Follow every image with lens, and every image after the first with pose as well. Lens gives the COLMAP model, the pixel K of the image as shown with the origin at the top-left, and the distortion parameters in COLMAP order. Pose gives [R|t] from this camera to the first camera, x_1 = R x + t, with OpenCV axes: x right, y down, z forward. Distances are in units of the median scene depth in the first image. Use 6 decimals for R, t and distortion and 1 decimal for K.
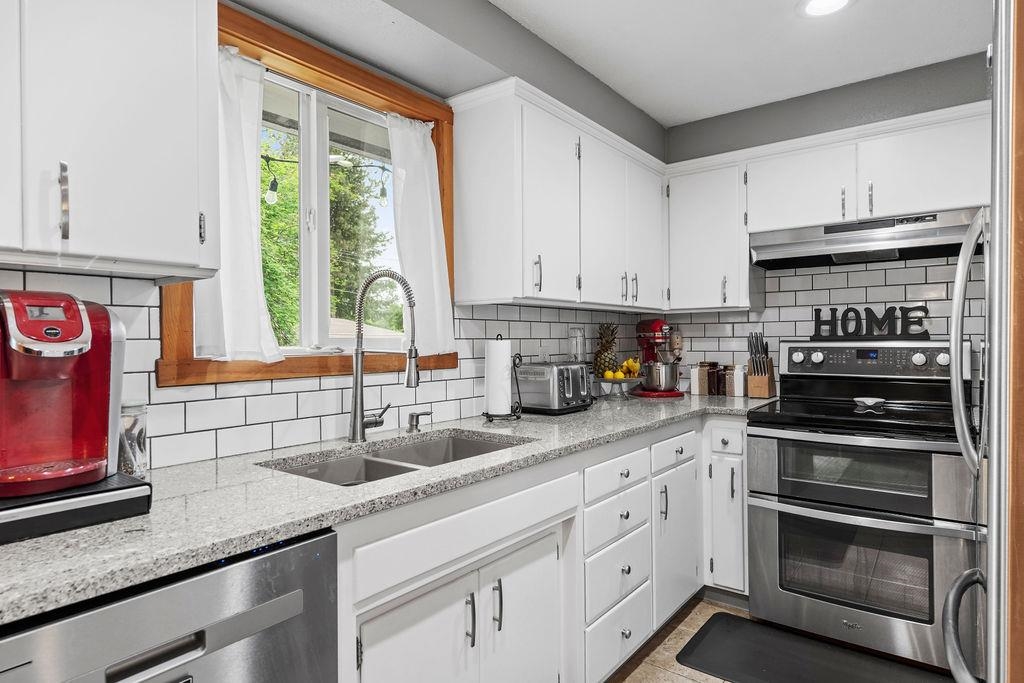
lens RADIAL K [[577.3, 0, 512.0], [0, 577.3, 341.5], [0, 0, 1]] dist [0.000831, -0.000645]
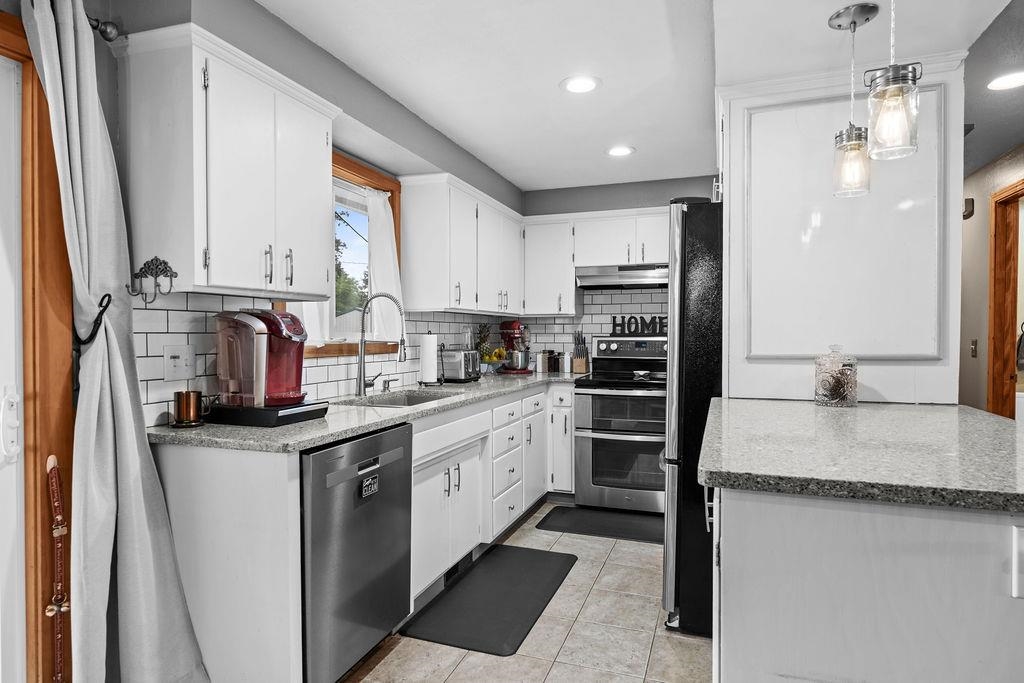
lens RADIAL K [[577.3, 0, 512.0], [0, 577.3, 341.5], [0, 0, 1]] dist [0.000831, -0.000645]
pose [[0.952497, 0.004116, 0.304521, -0.248241], [-0.007393, 0.999927, 0.009609, -0.000310], [-0.304459, -0.011404, 0.952457, -0.478495]]
